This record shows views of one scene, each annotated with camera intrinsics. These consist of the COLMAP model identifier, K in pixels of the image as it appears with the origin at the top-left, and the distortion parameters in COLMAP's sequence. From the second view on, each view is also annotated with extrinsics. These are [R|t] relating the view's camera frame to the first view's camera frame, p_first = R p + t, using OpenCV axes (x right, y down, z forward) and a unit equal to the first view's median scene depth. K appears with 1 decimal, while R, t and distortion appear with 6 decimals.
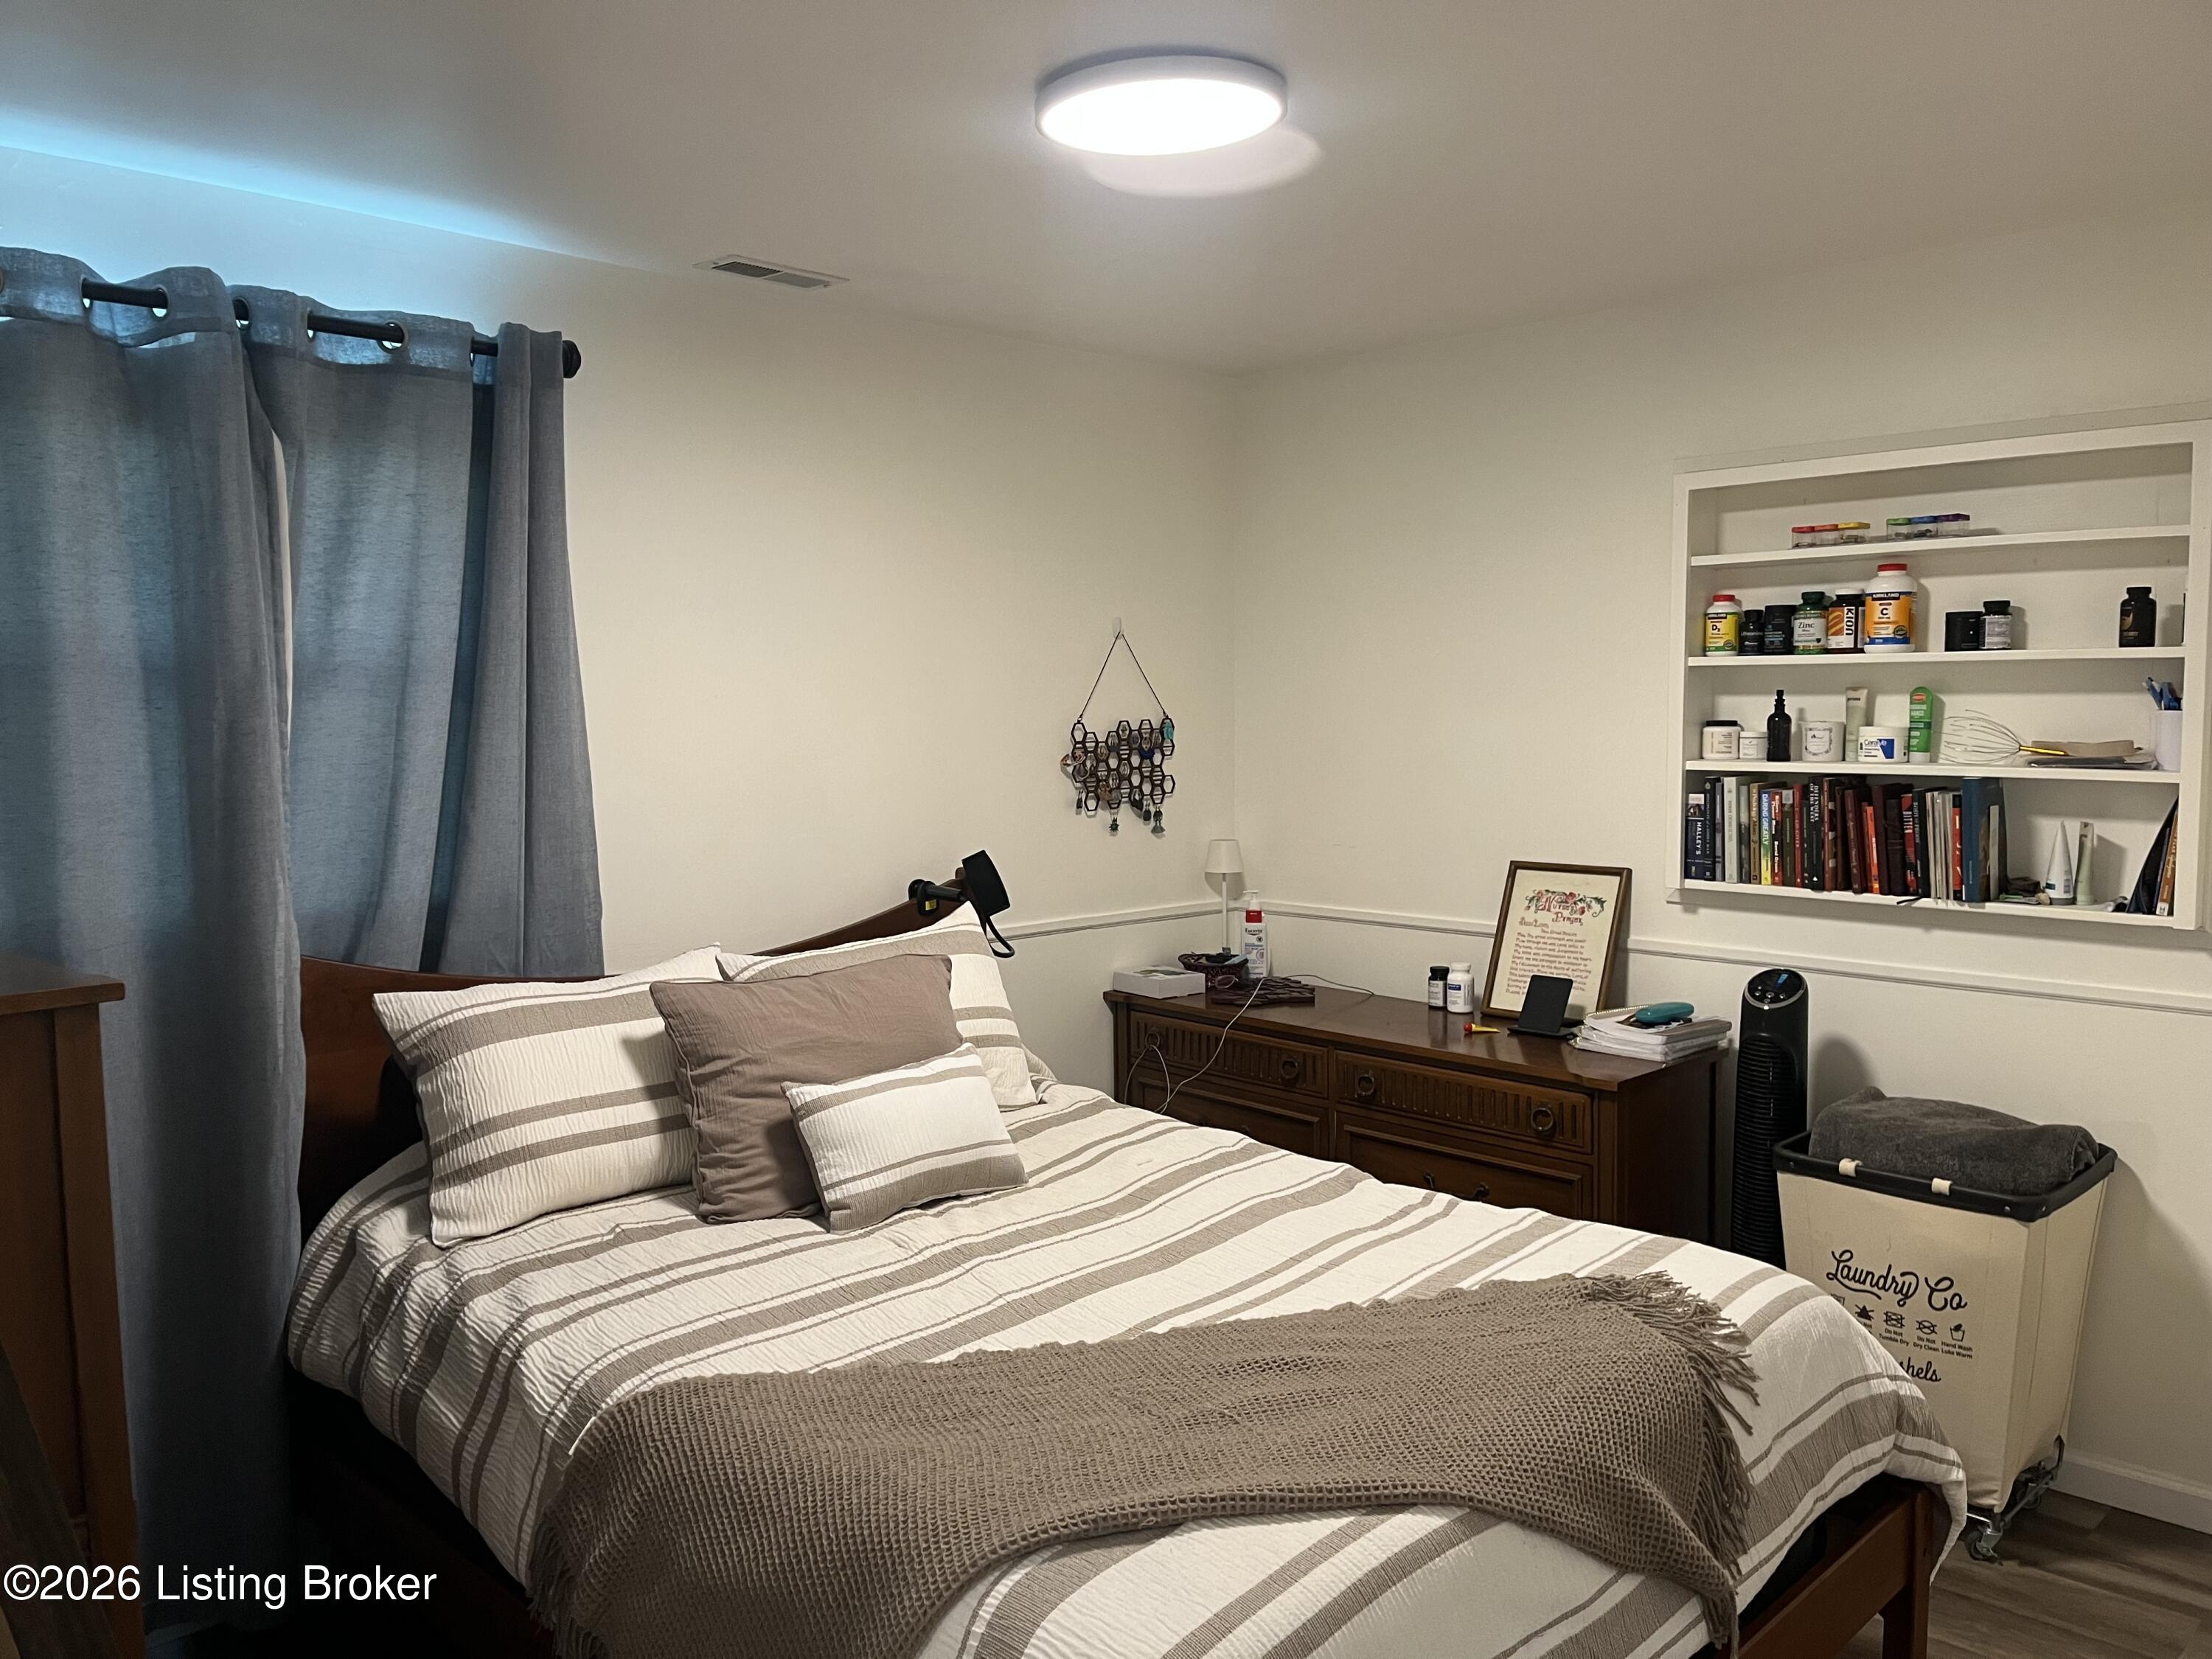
lens RADIAL K [[1684.6, 0, 1081.7], [0, 1684.6, 824.8], [0, 0, 1]] dist [0.090471, -0.115902]
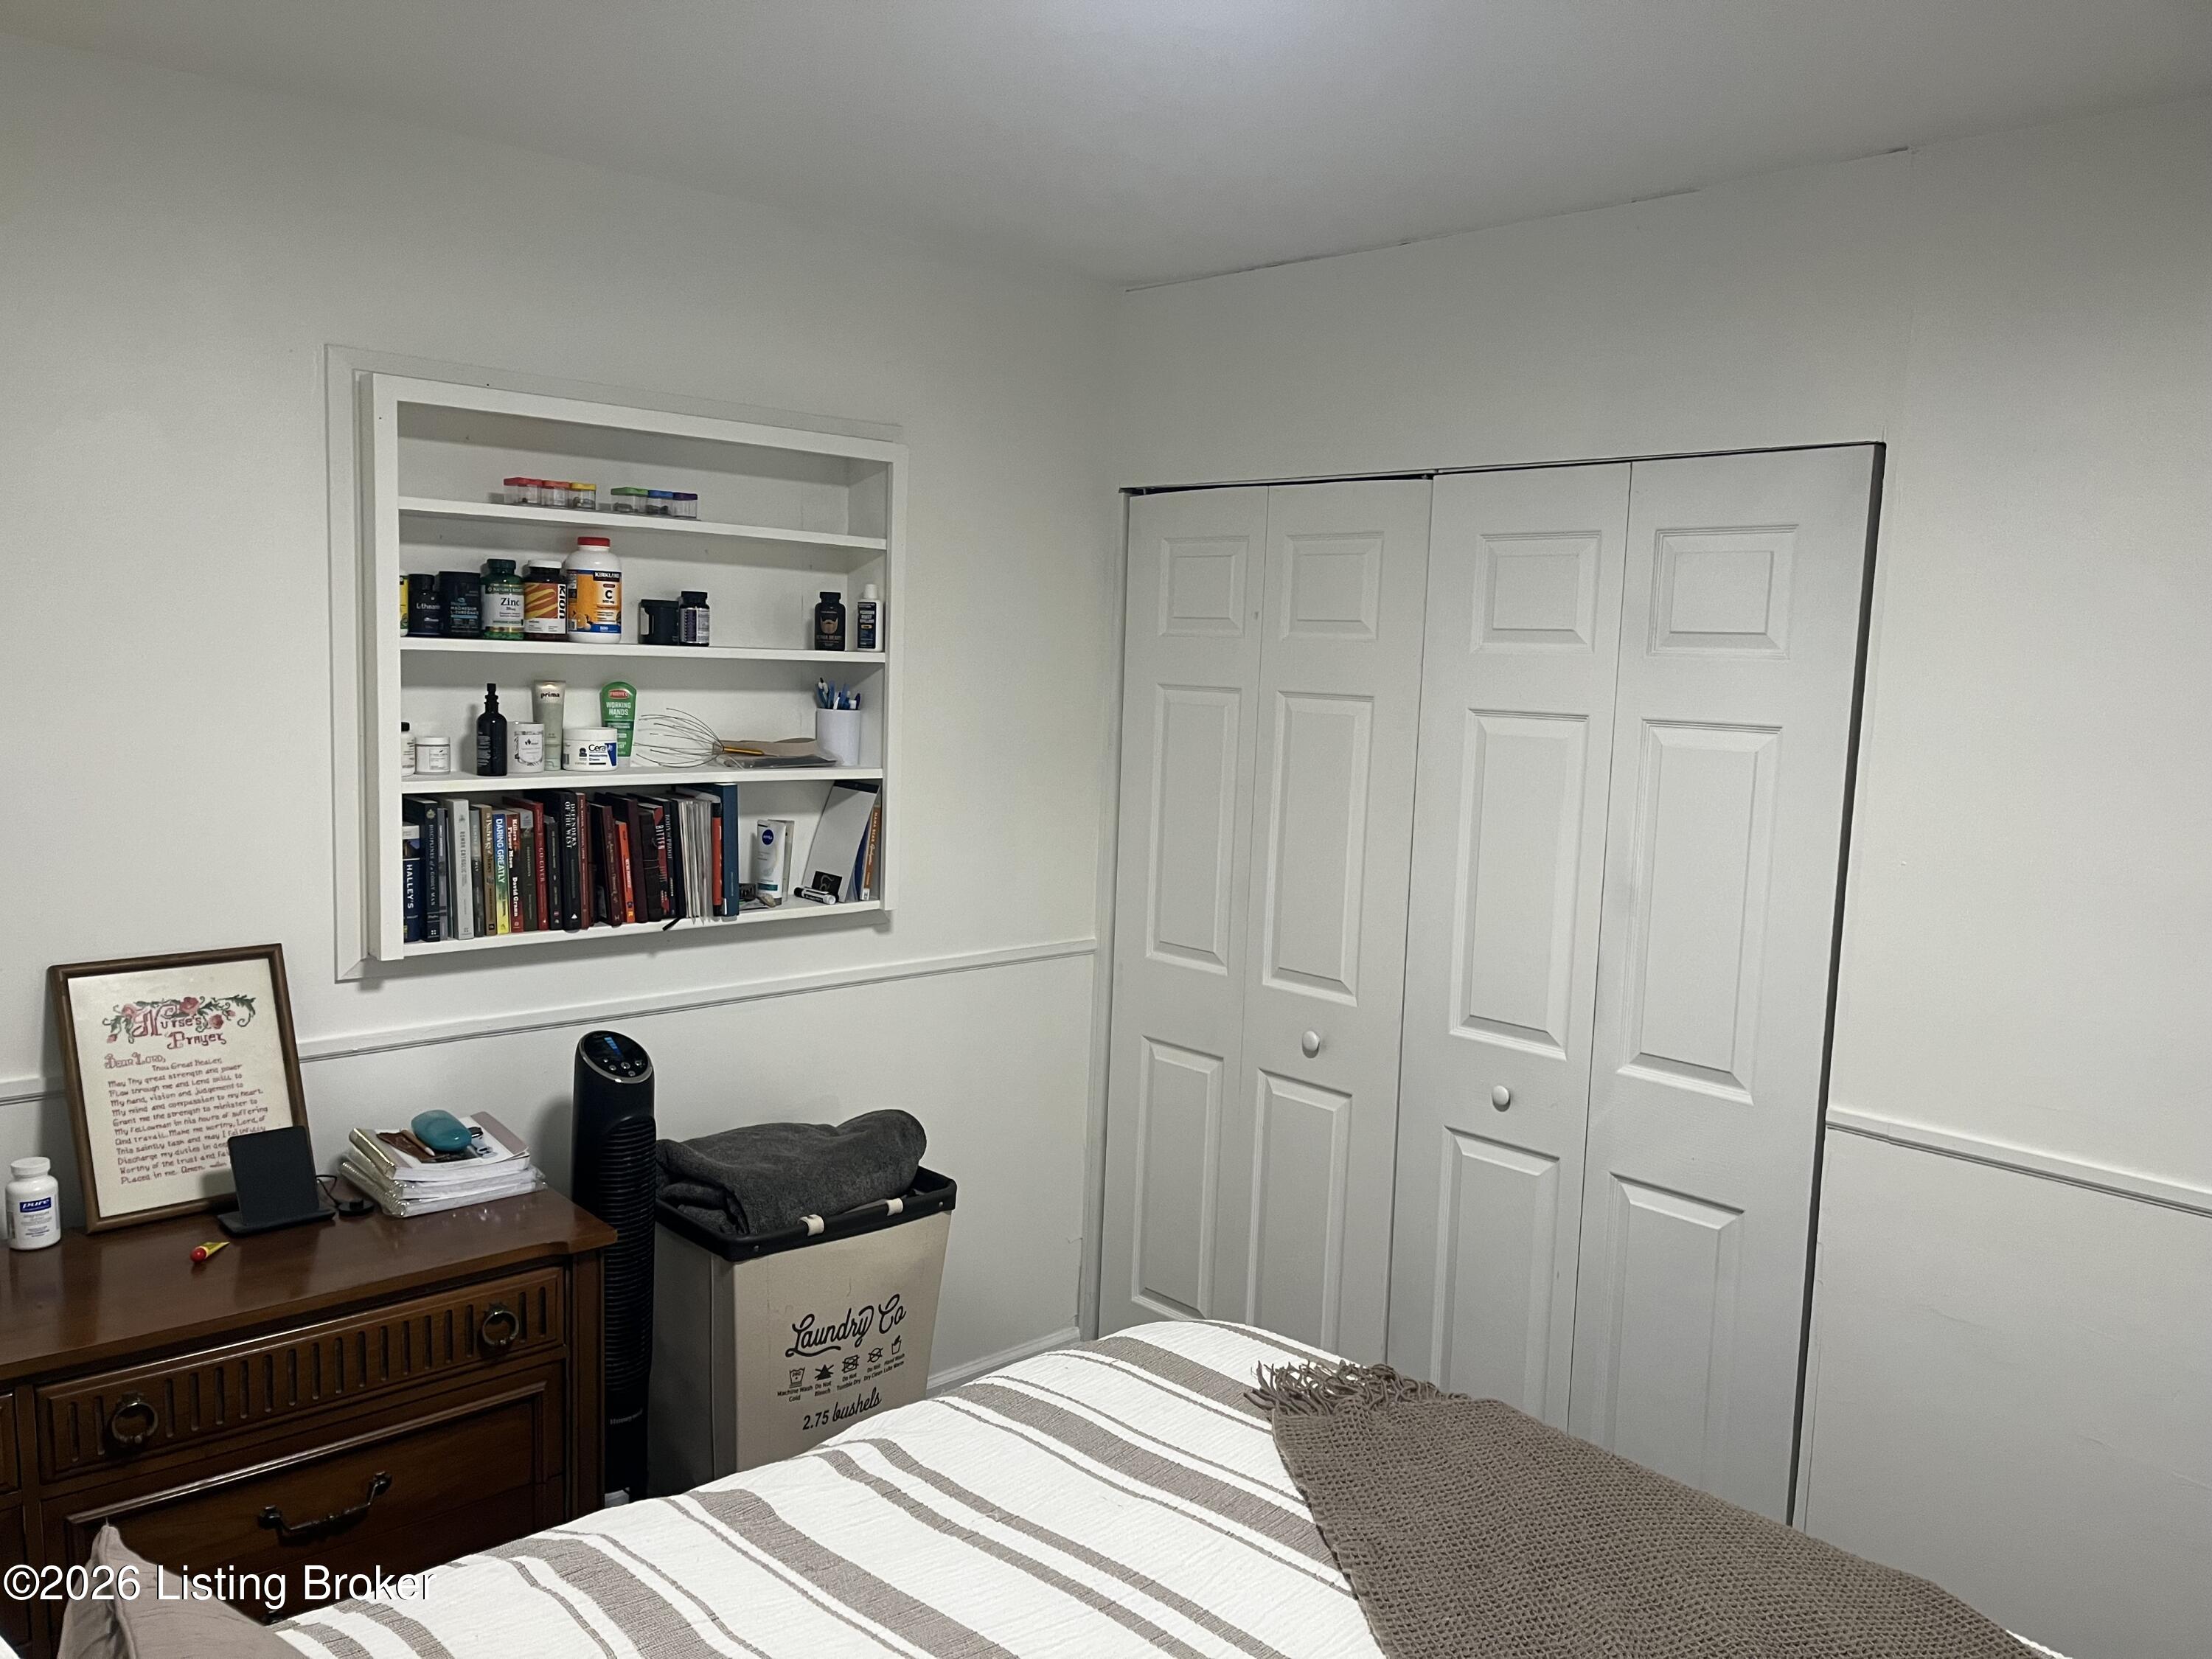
lens RADIAL K [[1682.9, 0, 1108.2], [0, 1682.9, 835.2], [0, 0, 1]] dist [0.046178, -0.028039]
pose [[0.027034, -0.103108, 0.994303, -0.368806], [0.042672, 0.993879, 0.101904, -0.079253], [-0.998723, 0.039674, 0.031268, 0.716639]]
